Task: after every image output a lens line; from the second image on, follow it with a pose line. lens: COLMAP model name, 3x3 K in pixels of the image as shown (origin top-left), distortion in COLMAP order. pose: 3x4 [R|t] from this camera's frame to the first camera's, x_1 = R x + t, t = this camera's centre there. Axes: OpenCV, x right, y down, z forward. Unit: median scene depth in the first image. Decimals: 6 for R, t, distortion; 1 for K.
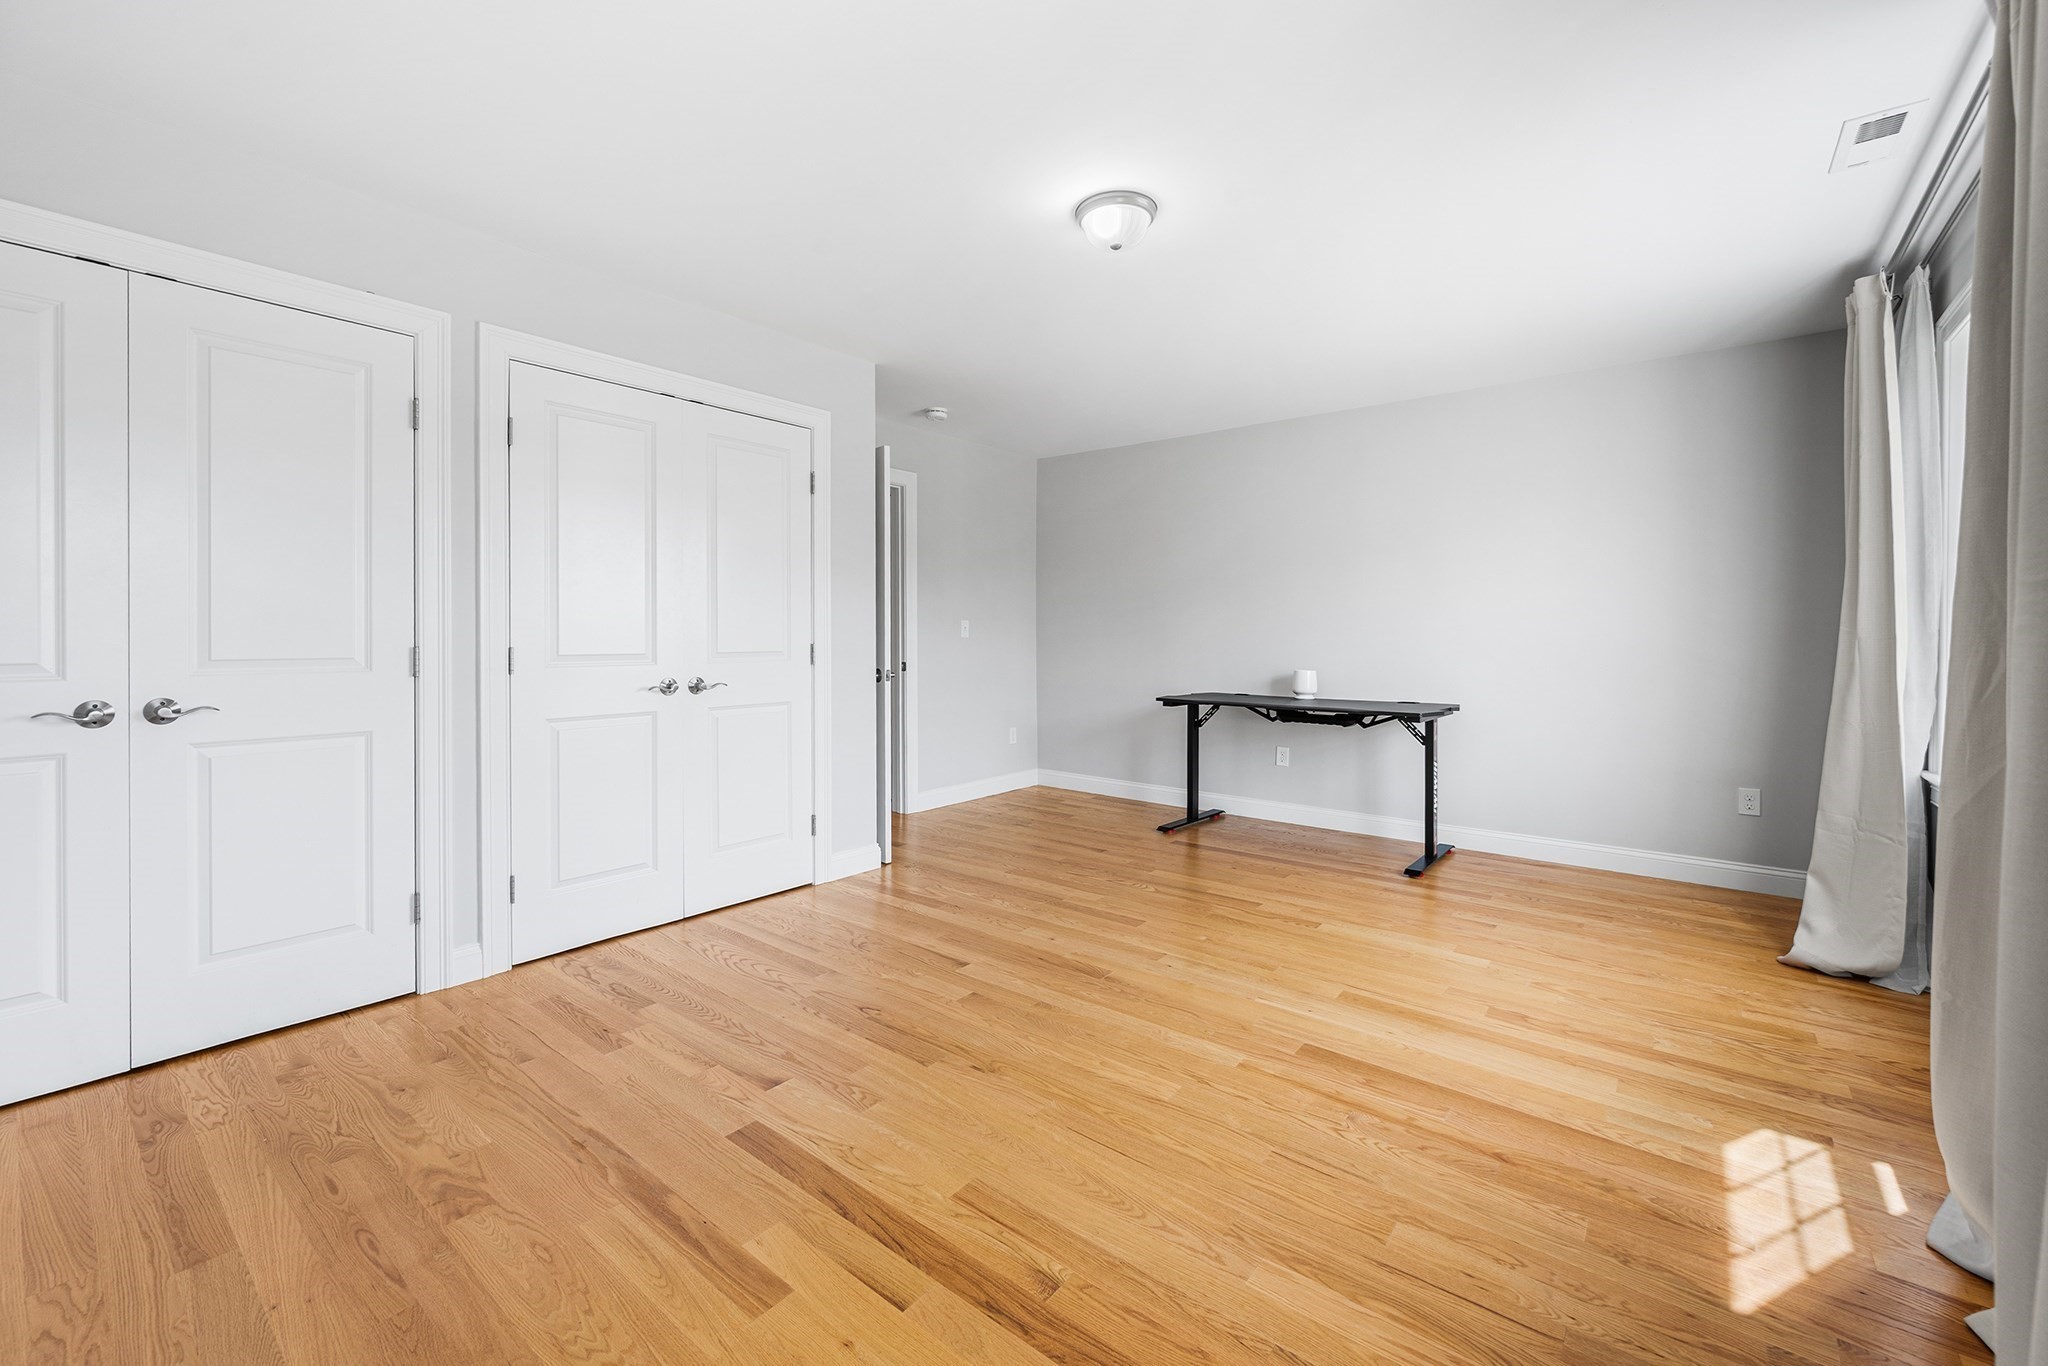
lens RADIAL K [[829.3, 0, 1026.4], [0, 829.3, 636.5], [0, 0, 1]] dist [0.000341, 0.000106]
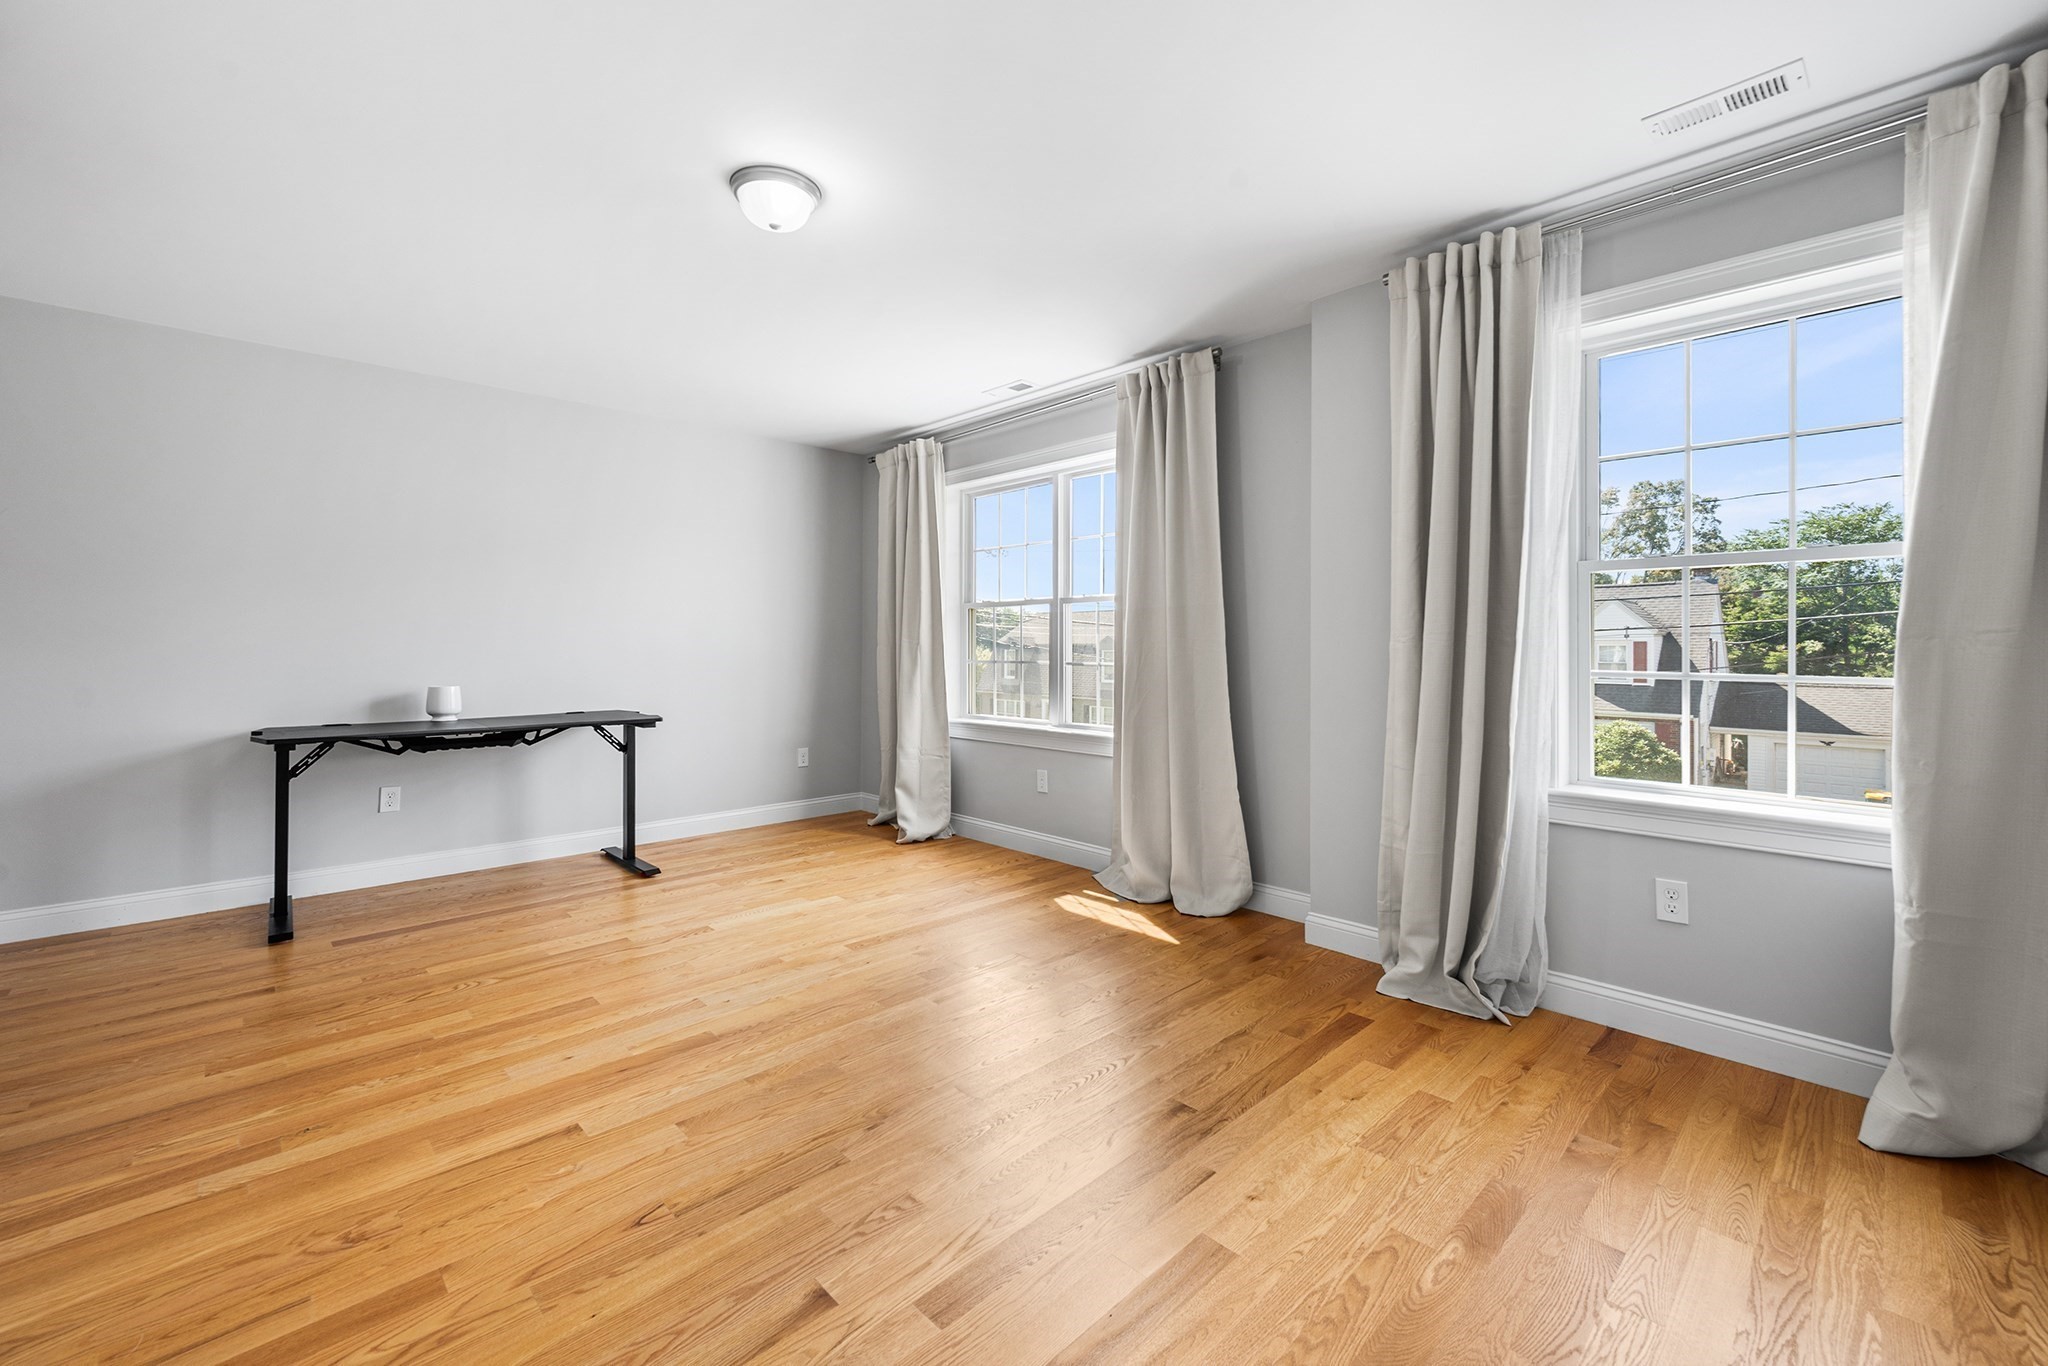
lens RADIAL K [[841.4, 0, 1030.4], [0, 841.4, 646.5], [0, 0, 1]] dist [-0.000881, -0.000351]
pose [[0.124210, -0.005005, 0.992243, -0.490455], [0.000592, 0.999987, 0.004970, -0.003115], [-0.992256, -0.000029, 0.124212, 0.372898]]
